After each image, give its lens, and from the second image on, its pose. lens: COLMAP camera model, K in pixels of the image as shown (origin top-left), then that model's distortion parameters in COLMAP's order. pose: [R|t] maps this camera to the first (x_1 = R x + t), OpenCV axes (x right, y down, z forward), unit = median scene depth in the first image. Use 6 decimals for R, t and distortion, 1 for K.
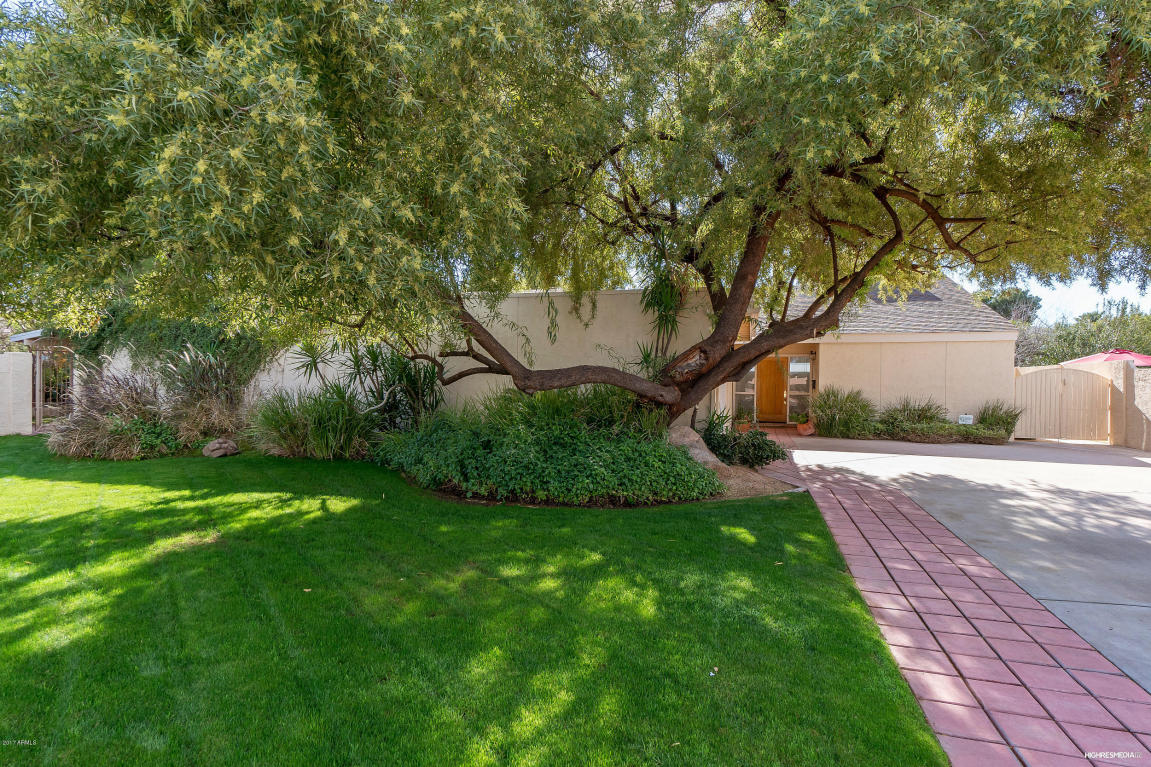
lens RADIAL K [[610.6, 0, 576.7], [0, 610.6, 380.4], [0, 0, 1]] dist [0.002822, 0.000251]
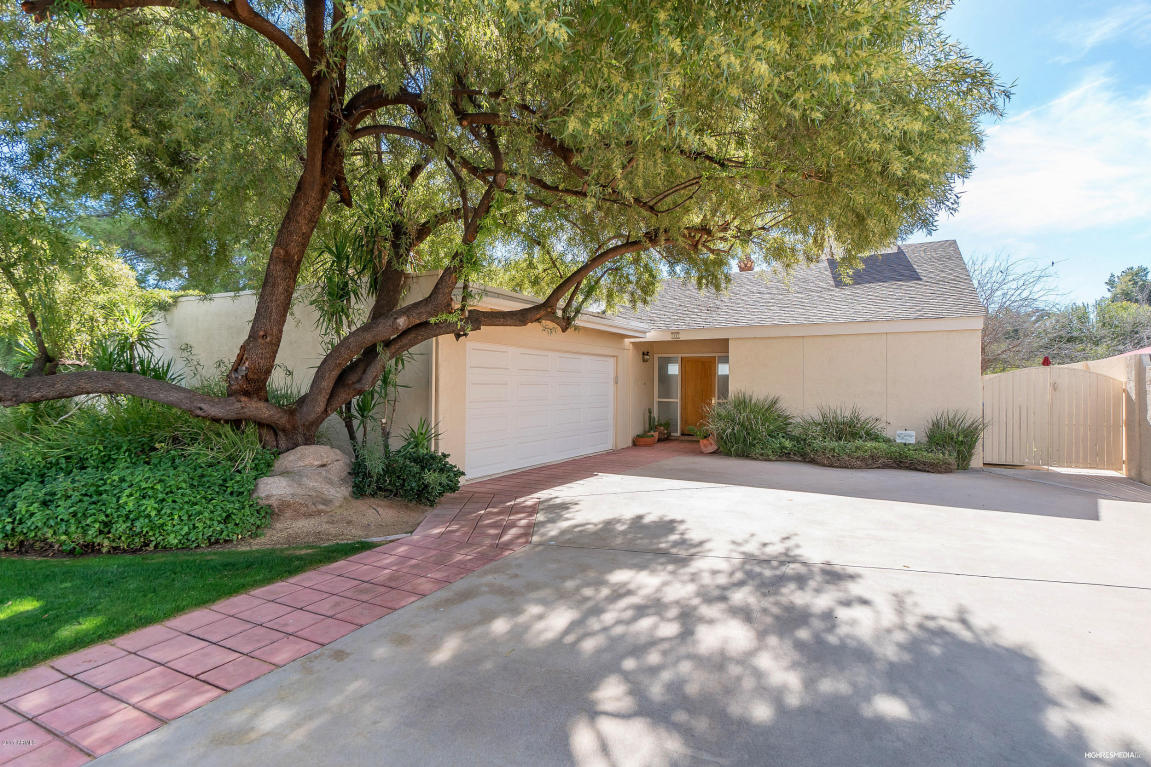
lens RADIAL K [[610.6, 0, 573.2], [0, 610.6, 381.8], [0, 0, 1]] dist [0.002822, 0.000251]
pose [[0.973702, -0.006396, -0.227735, 0.418176], [0.005404, 0.999973, -0.004980, -0.001557], [0.227761, 0.003618, 0.973710, 0.187108]]
